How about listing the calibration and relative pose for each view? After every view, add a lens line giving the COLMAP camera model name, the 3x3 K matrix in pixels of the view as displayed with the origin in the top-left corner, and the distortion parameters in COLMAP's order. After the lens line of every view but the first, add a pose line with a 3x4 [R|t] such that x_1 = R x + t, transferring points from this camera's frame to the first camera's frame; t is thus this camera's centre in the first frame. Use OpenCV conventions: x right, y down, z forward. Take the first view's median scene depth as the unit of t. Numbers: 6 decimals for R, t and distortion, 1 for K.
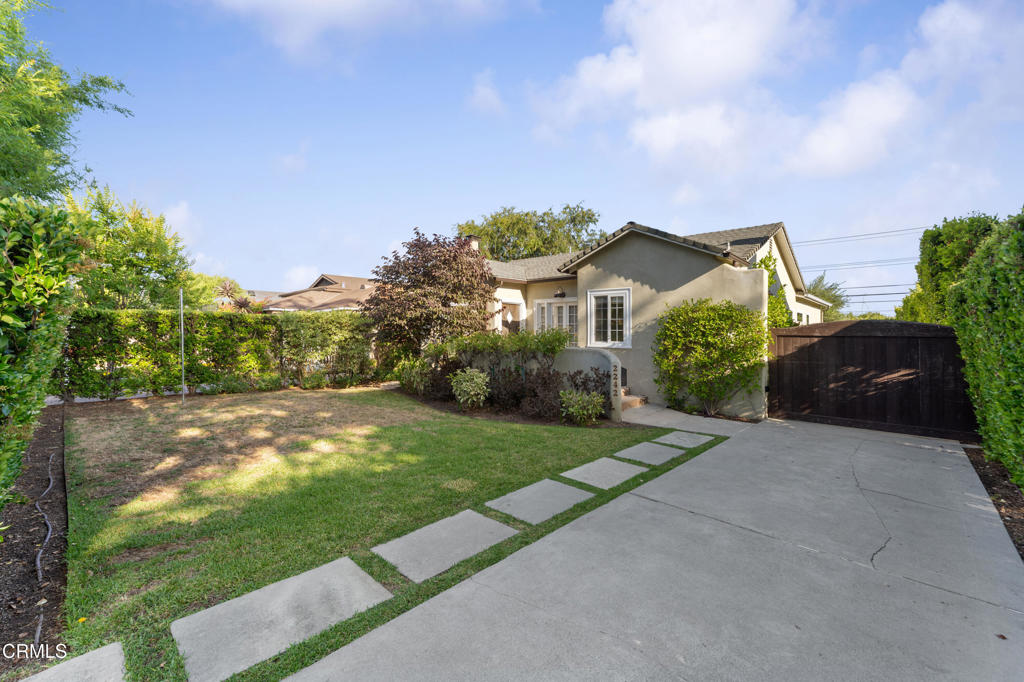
lens RADIAL K [[419.8, 0, 509.1], [0, 419.8, 323.5], [0, 0, 1]] dist [0.001504, 0.000288]
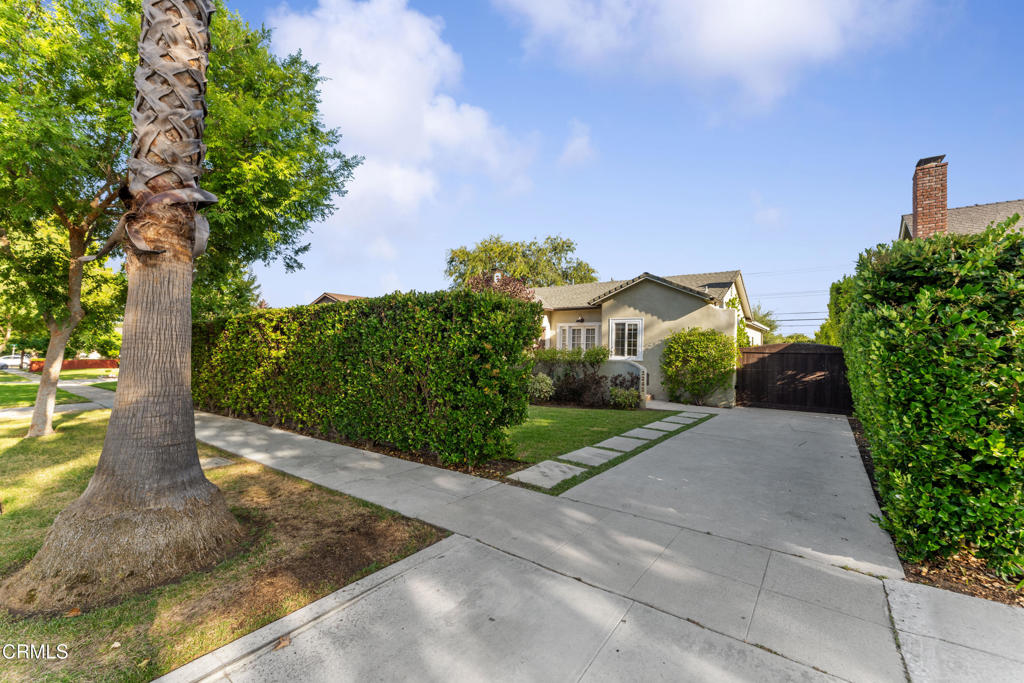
lens RADIAL K [[421.8, 0, 506.2], [0, 421.8, 343.2], [0, 0, 1]] dist [-0.001595, 0.000021]
pose [[0.994109, 0.010057, 0.107922, -0.312106], [-0.010822, 0.999920, 0.006511, -0.003874], [-0.107848, -0.007640, 0.994138, -0.353178]]
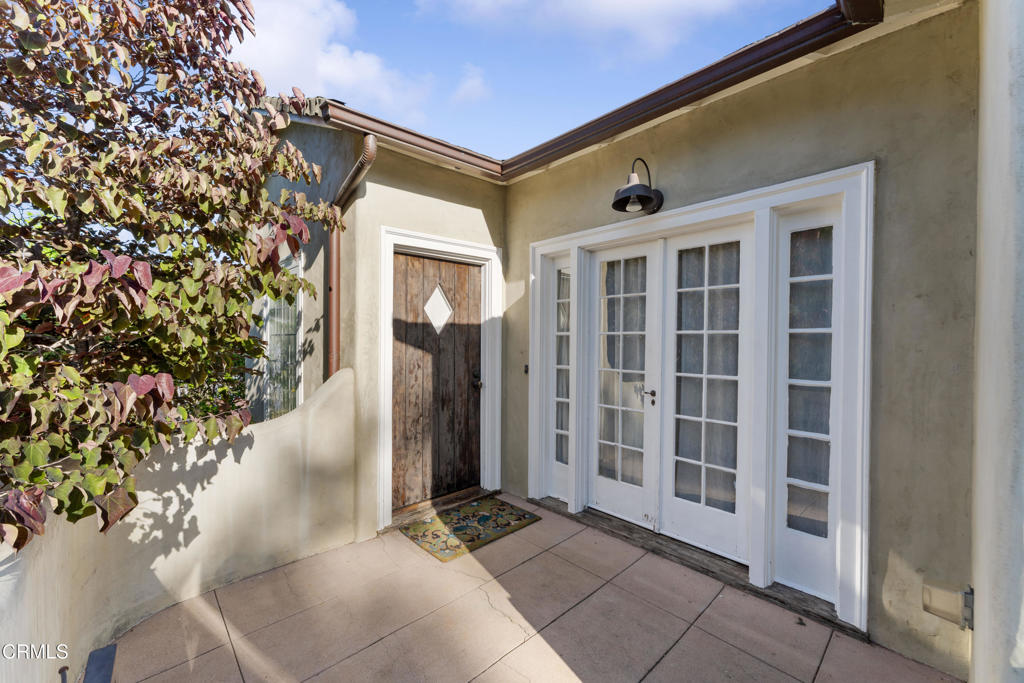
lens RADIAL K [[415.2, 0, 513.8], [0, 415.2, 336.1], [0, 0, 1]] dist [-0.000891, 0.000060]
pose [[0.998038, -0.000492, -0.062605, 0.087664], [0.001339, 0.999908, 0.013482, -0.001183], [0.062593, -0.013539, 0.997947, 0.979972]]
